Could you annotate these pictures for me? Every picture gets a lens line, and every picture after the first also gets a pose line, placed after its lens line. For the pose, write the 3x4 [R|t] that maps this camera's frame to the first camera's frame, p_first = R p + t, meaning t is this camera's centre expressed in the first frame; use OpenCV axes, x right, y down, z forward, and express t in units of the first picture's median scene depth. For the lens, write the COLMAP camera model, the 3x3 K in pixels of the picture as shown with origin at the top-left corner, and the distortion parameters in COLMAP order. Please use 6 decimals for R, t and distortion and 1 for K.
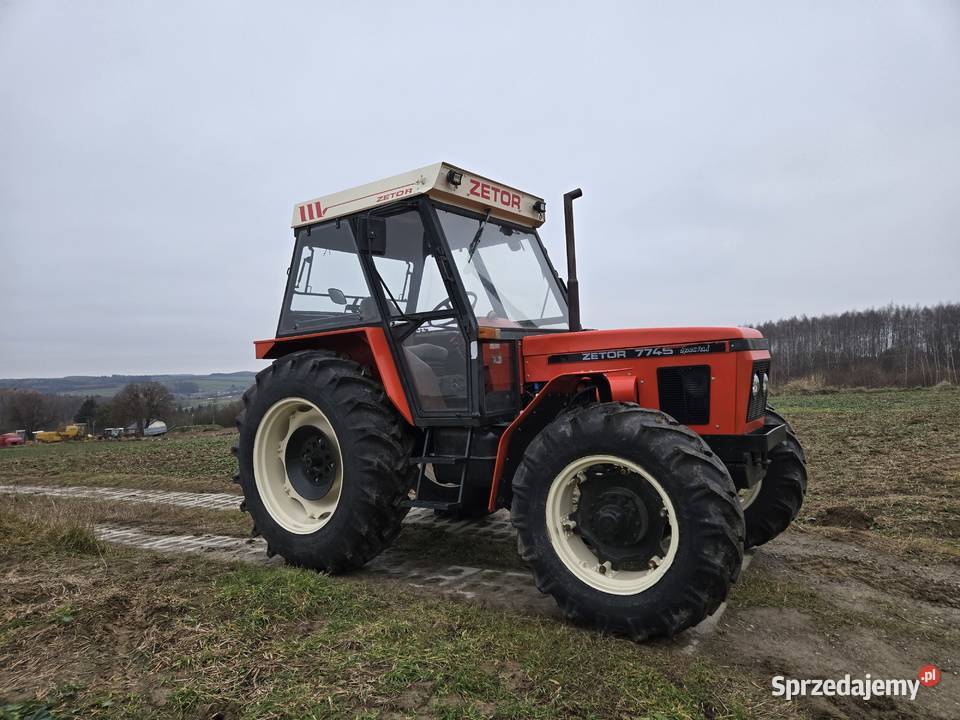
lens RADIAL K [[635.4, 0, 480.0], [0, 635.4, 360.0], [0, 0, 1]] dist [0.062339, 0.000561]
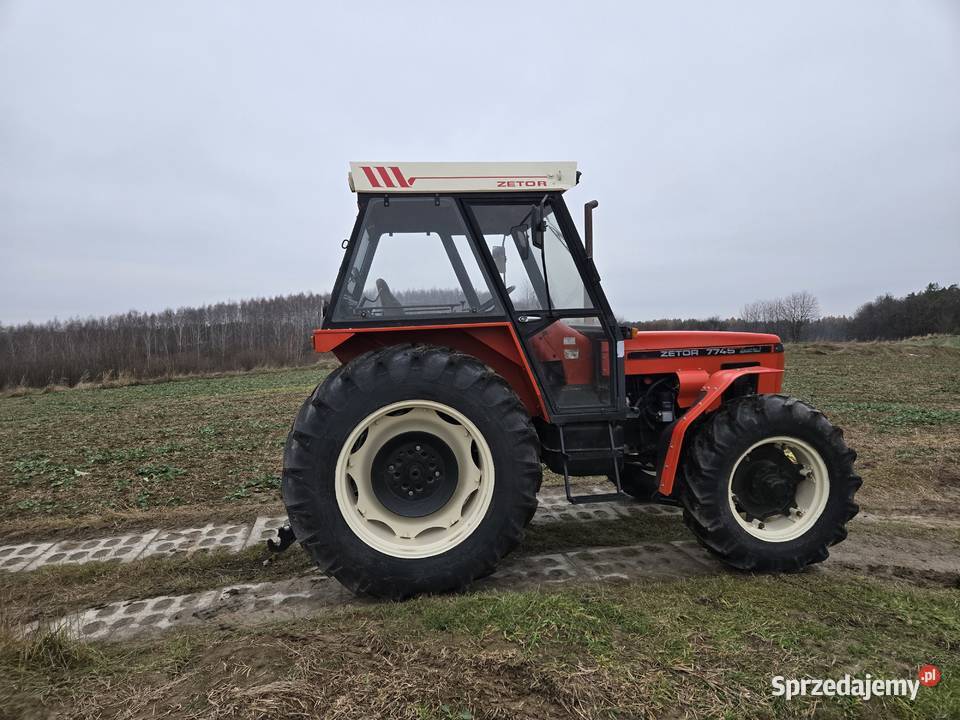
lens RADIAL K [[637.6, 0, 470.5], [0, 637.6, 347.5], [0, 0, 1]] dist [0.077764, -0.060187]
pose [[0.745493, 0.003025, 0.666507, -0.833978], [-0.020484, 0.999621, 0.018376, -0.029650], [-0.666199, -0.027352, 0.745273, 0.330429]]
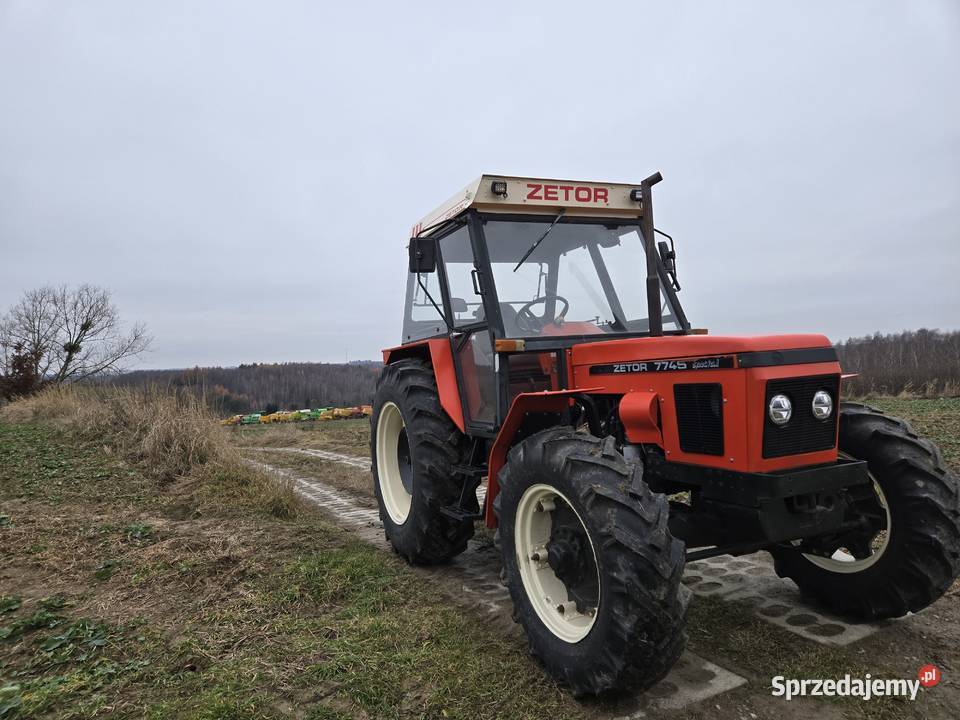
lens RADIAL K [[637.6, 0, 470.5], [0, 637.6, 347.5], [0, 0, 1]] dist [0.077764, -0.060187]
pose [[0.858554, -0.016594, -0.512455, 0.423624], [0.022640, 0.999728, 0.005557, -0.041752], [0.512224, -0.016373, 0.858696, 0.112057]]
